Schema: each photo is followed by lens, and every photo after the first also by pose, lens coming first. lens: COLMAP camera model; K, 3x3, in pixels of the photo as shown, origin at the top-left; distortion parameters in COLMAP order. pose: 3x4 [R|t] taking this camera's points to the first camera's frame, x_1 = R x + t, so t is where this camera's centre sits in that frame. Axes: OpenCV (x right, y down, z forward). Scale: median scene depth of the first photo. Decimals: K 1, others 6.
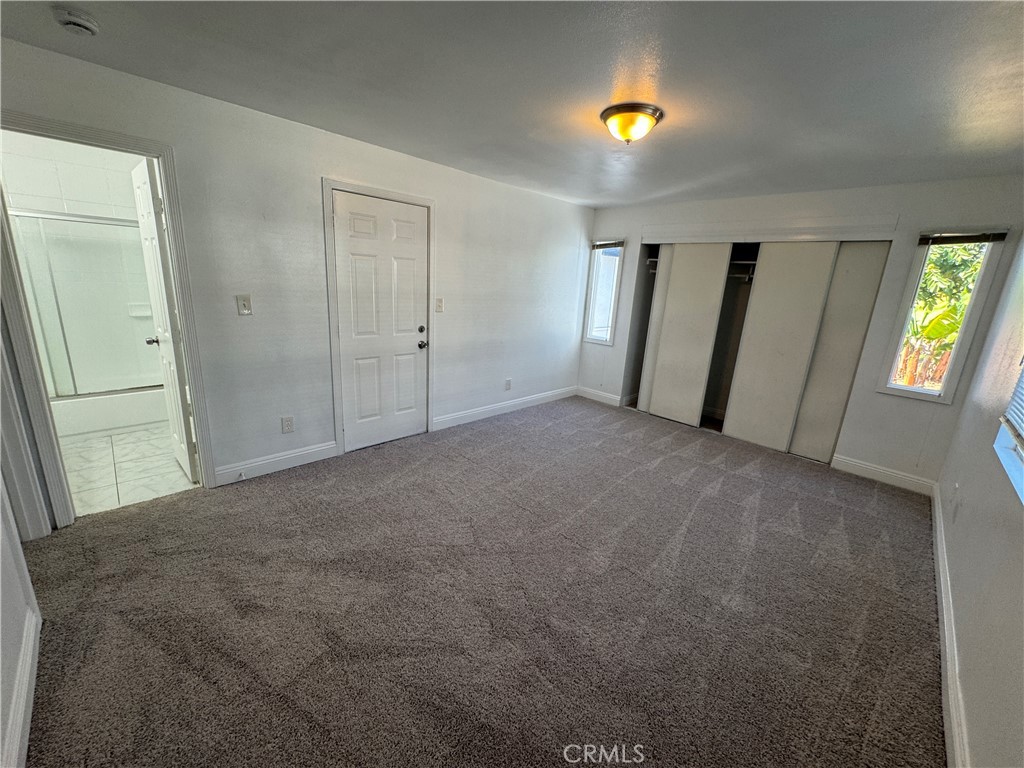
lens RADIAL K [[408.5, 0, 511.3], [0, 408.5, 384.9], [0, 0, 1]] dist [-0.000951, 0.000016]
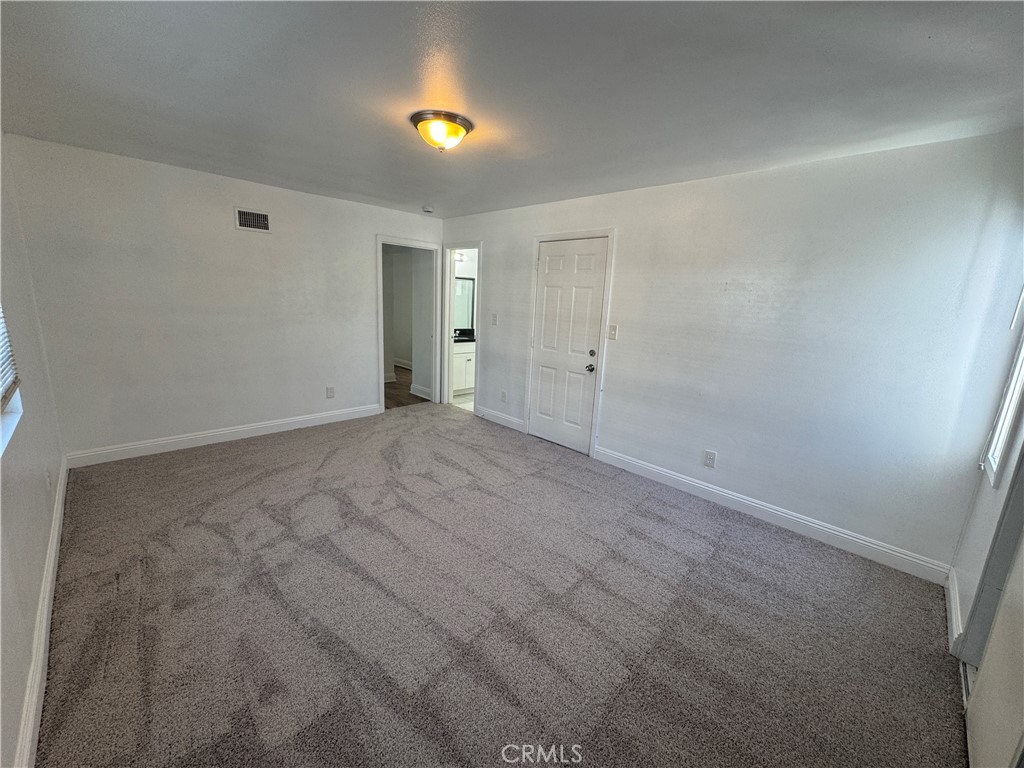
lens RADIAL K [[408.5, 0, 508.0], [0, 408.5, 386.8], [0, 0, 1]] dist [-0.000951, 0.000016]
pose [[0.002015, 0.164058, -0.986449, 0.804949], [-0.295889, 0.942377, 0.156124, -0.151291], [0.955220, 0.291565, 0.050442, 0.751115]]
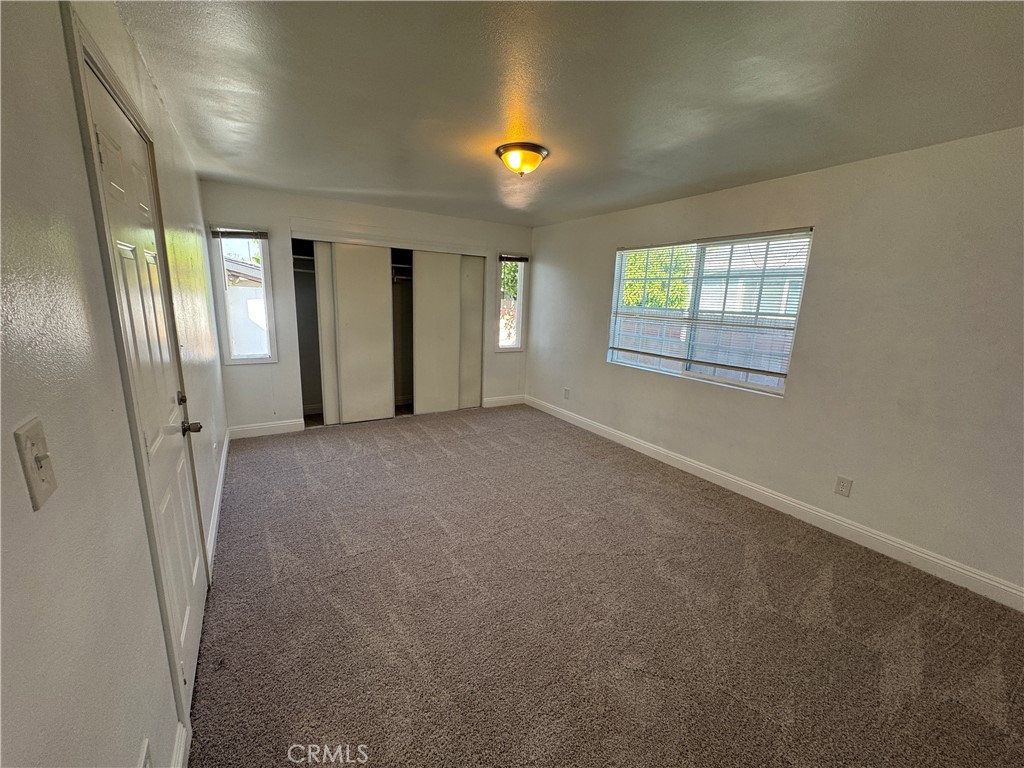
lens RADIAL K [[408.5, 0, 513.3], [0, 408.5, 376.2], [0, 0, 1]] dist [-0.000951, 0.000016]
pose [[0.236556, -0.232636, 0.943357, -0.562879], [0.223162, 0.957966, 0.180279, -0.152515], [-0.945643, 0.167875, 0.278528, 0.474911]]
